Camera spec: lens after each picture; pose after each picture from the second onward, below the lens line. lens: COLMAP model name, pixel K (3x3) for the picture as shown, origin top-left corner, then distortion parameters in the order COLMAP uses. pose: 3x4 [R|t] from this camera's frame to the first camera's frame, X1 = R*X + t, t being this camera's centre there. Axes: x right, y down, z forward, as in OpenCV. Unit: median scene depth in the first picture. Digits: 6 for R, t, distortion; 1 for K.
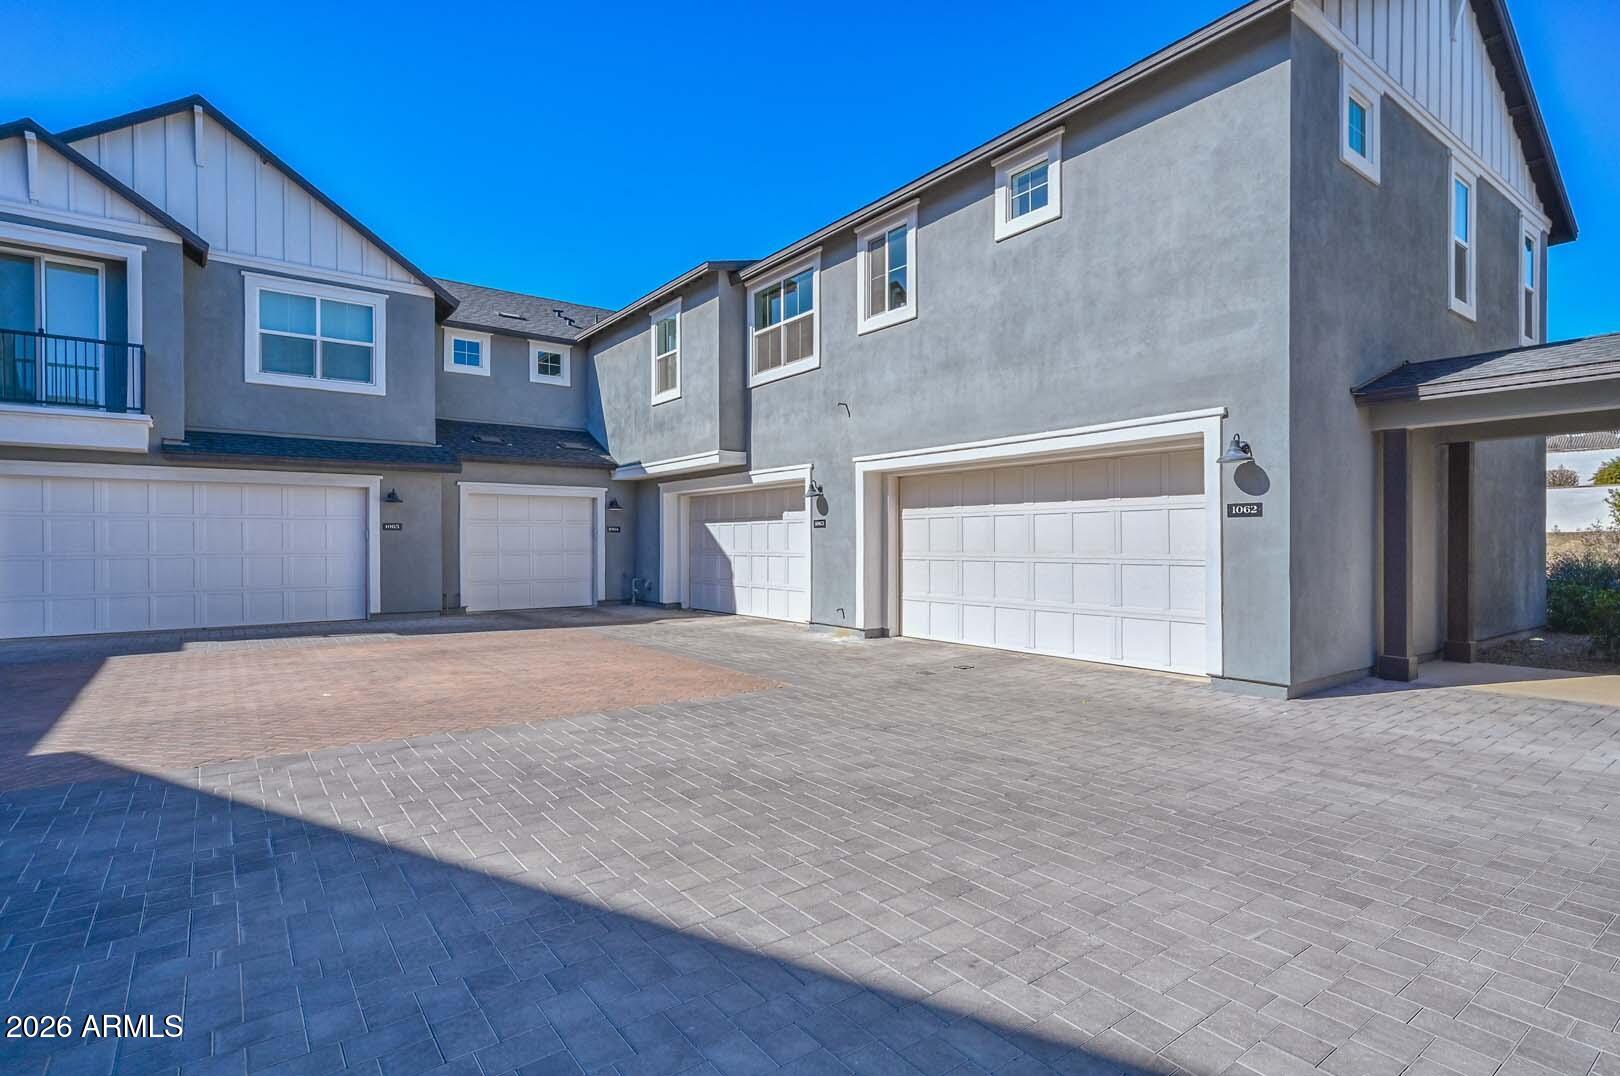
lens RADIAL K [[800.3, 0, 812.6], [0, 800.3, 536.2], [0, 0, 1]] dist [0.003939, 0.000272]
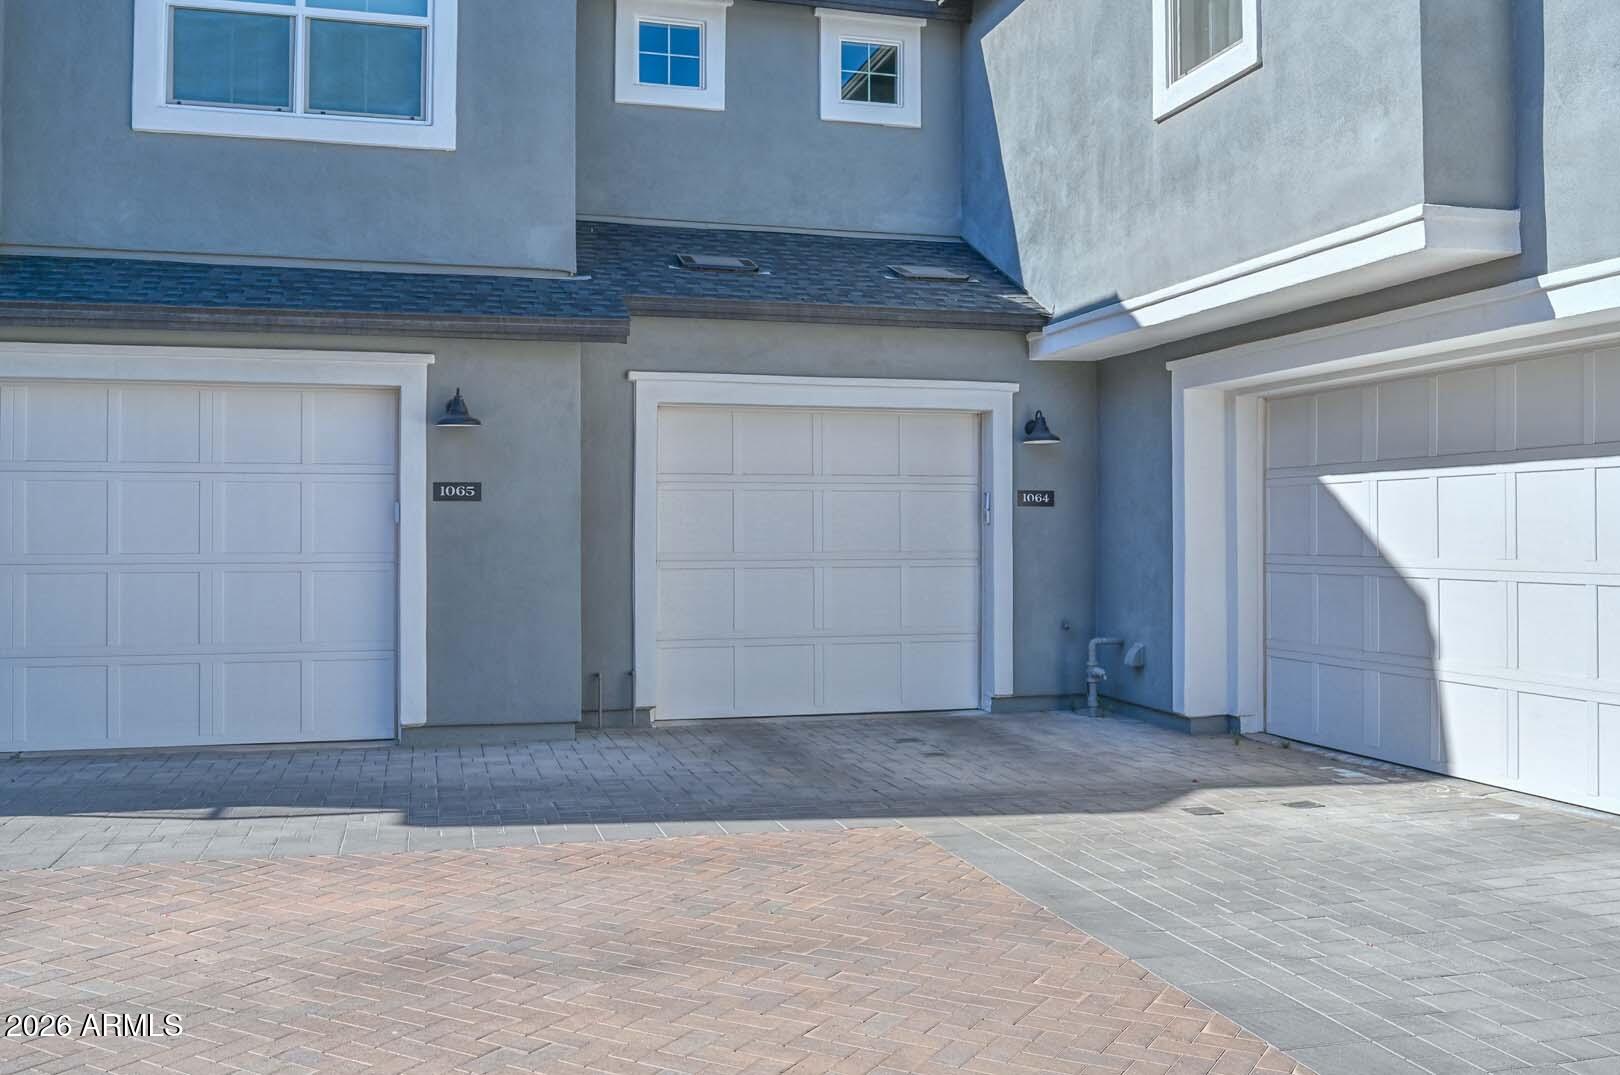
lens RADIAL K [[1424.3, 0, 809.8], [0, 1424.3, 531.3], [0, 0, 1]] dist [0.014332, 0.003622]
pose [[0.928390, 0.000369, -0.371608, -0.116024], [0.001697, 0.999985, 0.005233, 0.002957], [0.371604, -0.005489, 0.928375, 0.406584]]
